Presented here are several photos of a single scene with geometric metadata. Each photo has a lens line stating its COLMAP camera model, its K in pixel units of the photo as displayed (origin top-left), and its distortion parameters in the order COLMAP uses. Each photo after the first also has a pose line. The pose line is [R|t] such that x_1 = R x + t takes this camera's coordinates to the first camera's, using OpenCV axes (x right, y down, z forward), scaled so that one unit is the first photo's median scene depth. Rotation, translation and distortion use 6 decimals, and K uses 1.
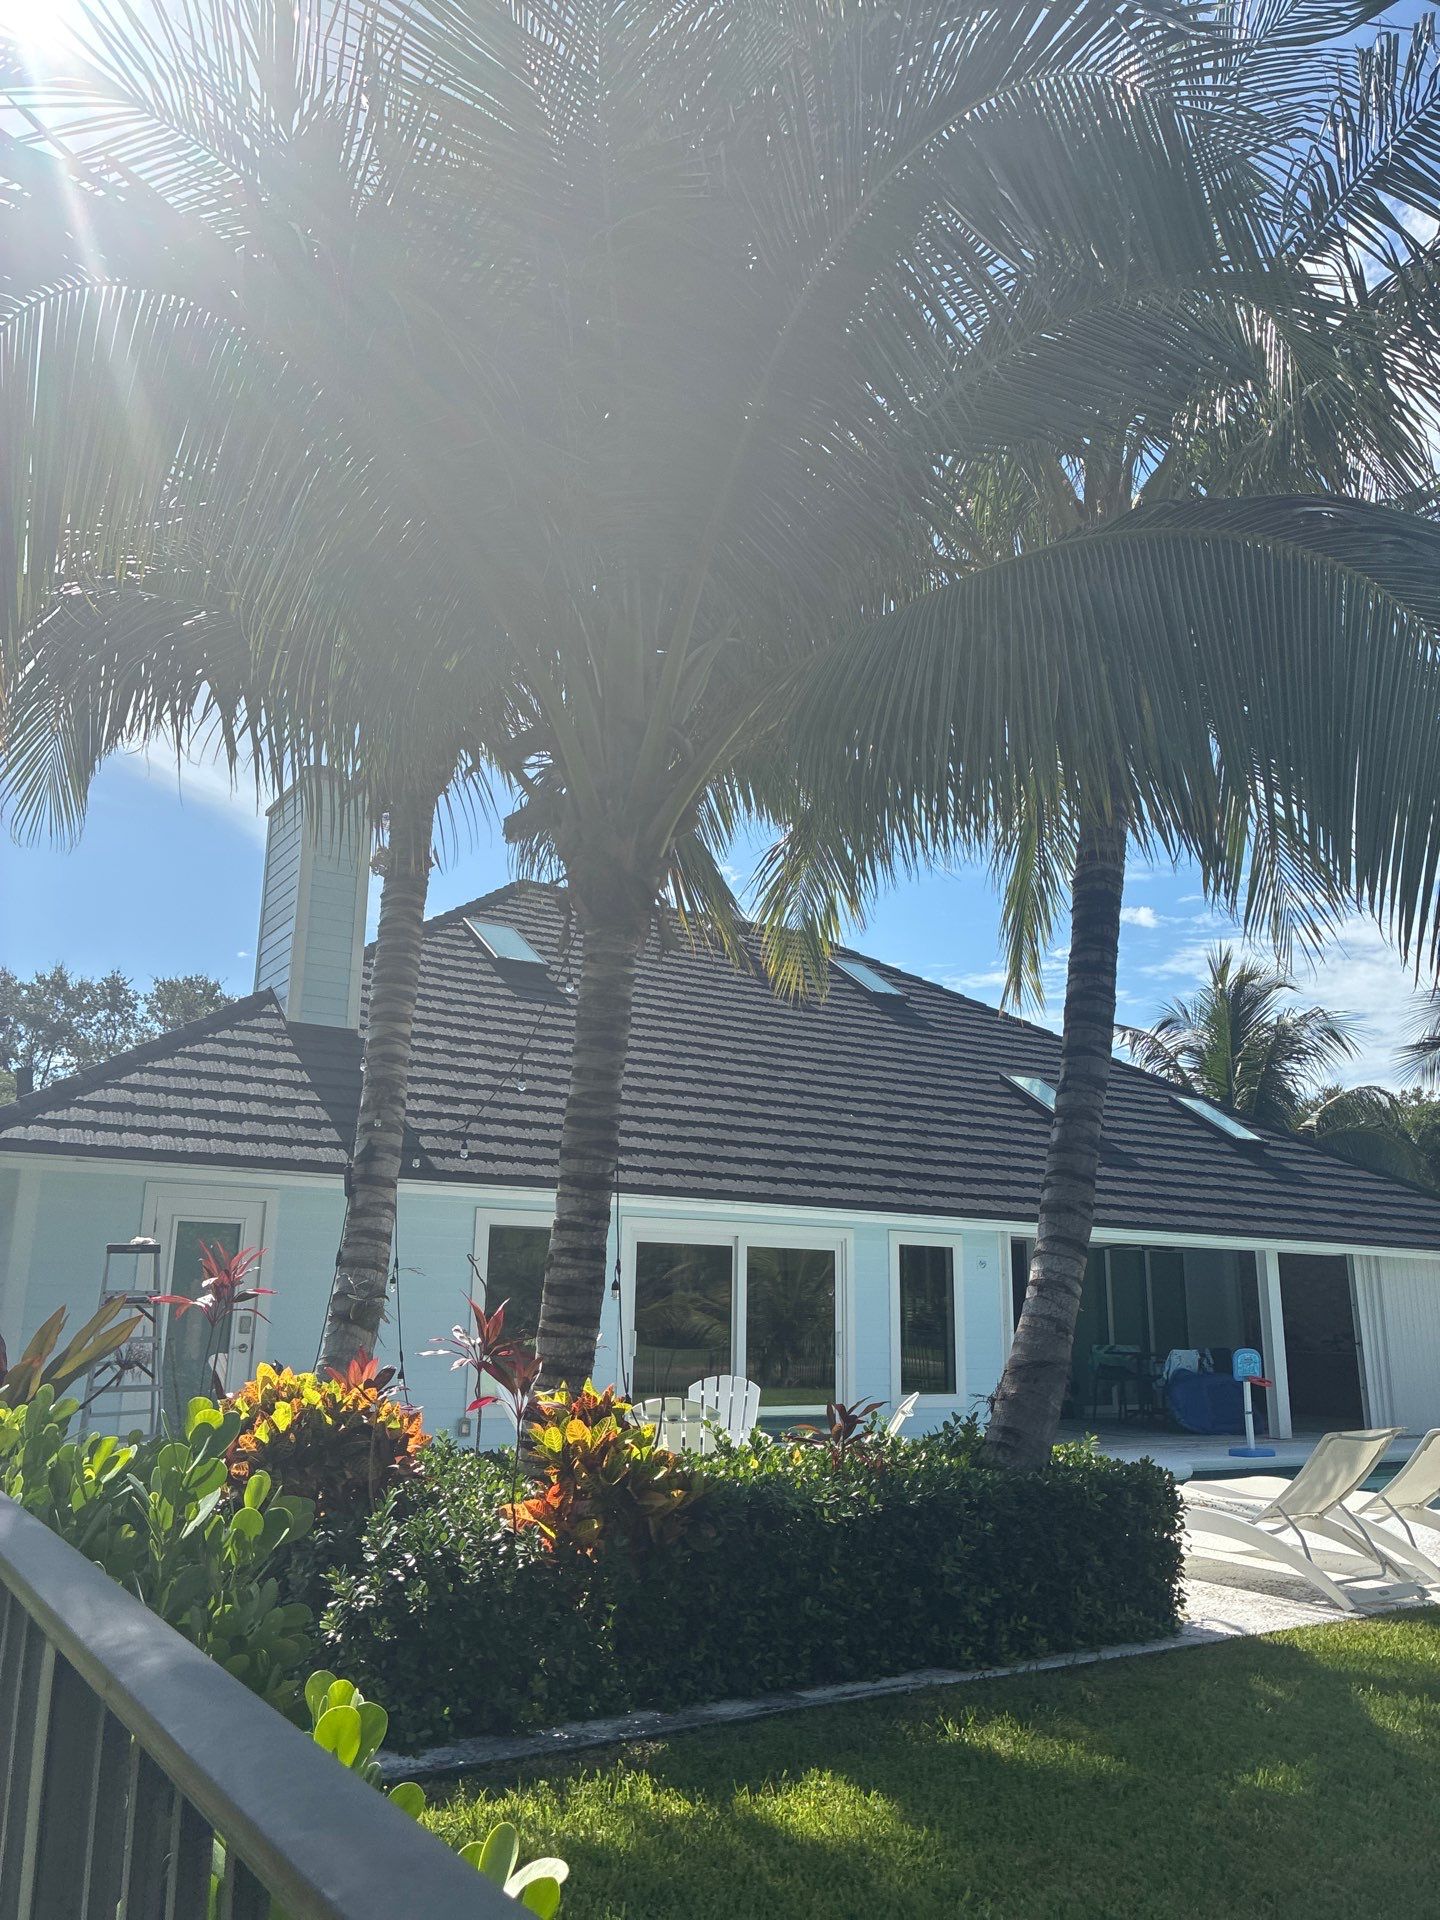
lens RADIAL K [[1493.6, 0, 732.2], [0, 1493.6, 947.5], [0, 0, 1]] dist [0.038240, -0.099609]
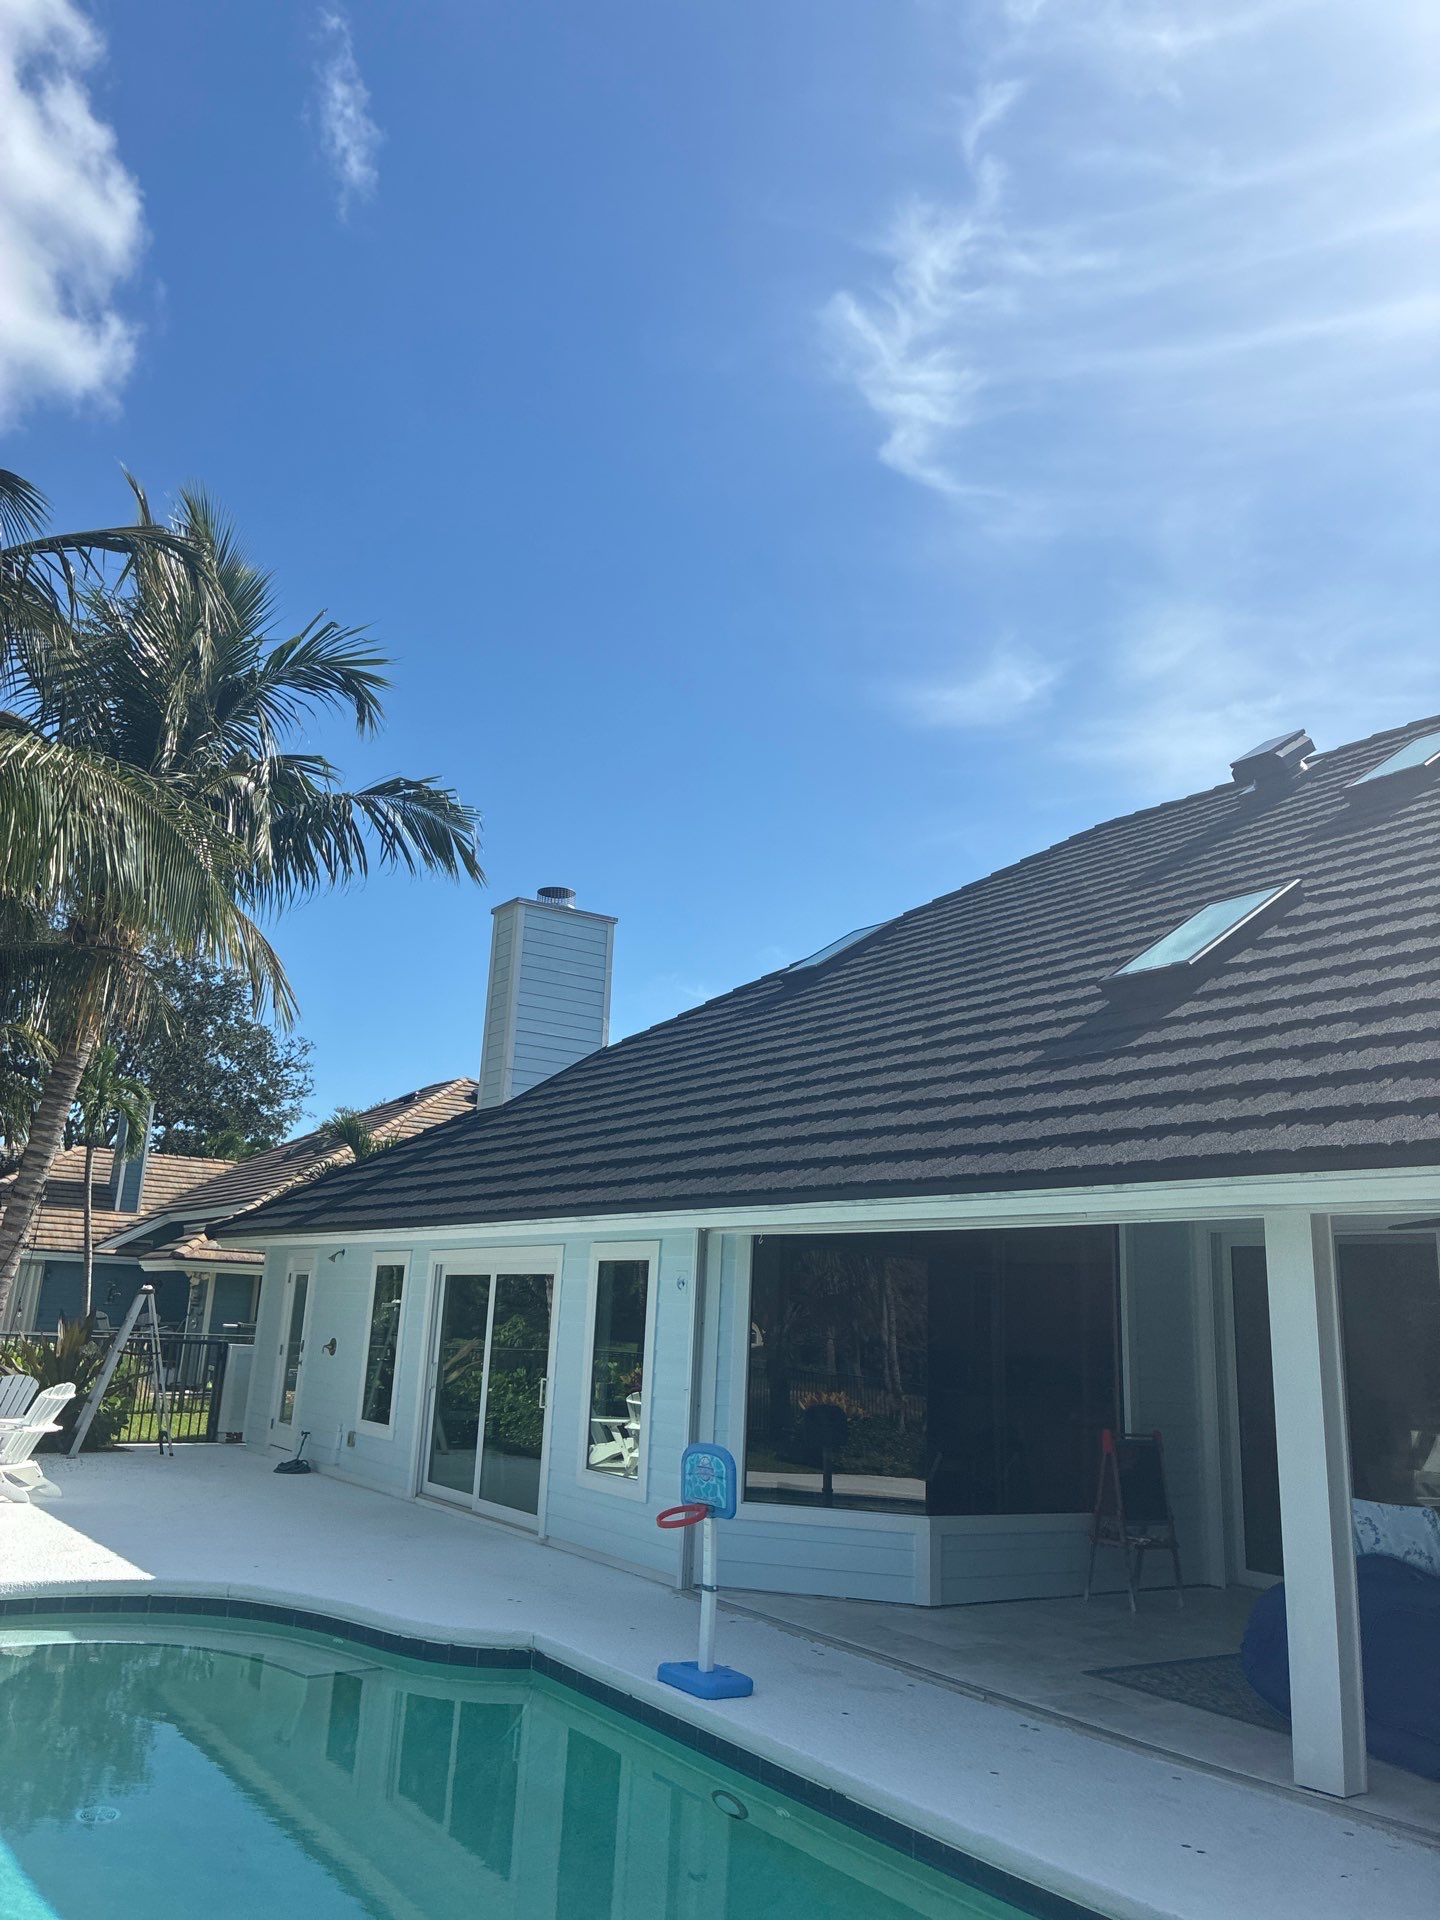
lens RADIAL K [[1493.6, 0, 732.2], [0, 1493.6, 947.5], [0, 0, 1]] dist [0.038240, -0.099609]
pose [[0.012276, -0.249665, -0.968254, 1.219071], [0.202071, 0.948968, -0.242130, 0.351593], [0.979294, -0.192684, 0.062100, 1.515168]]
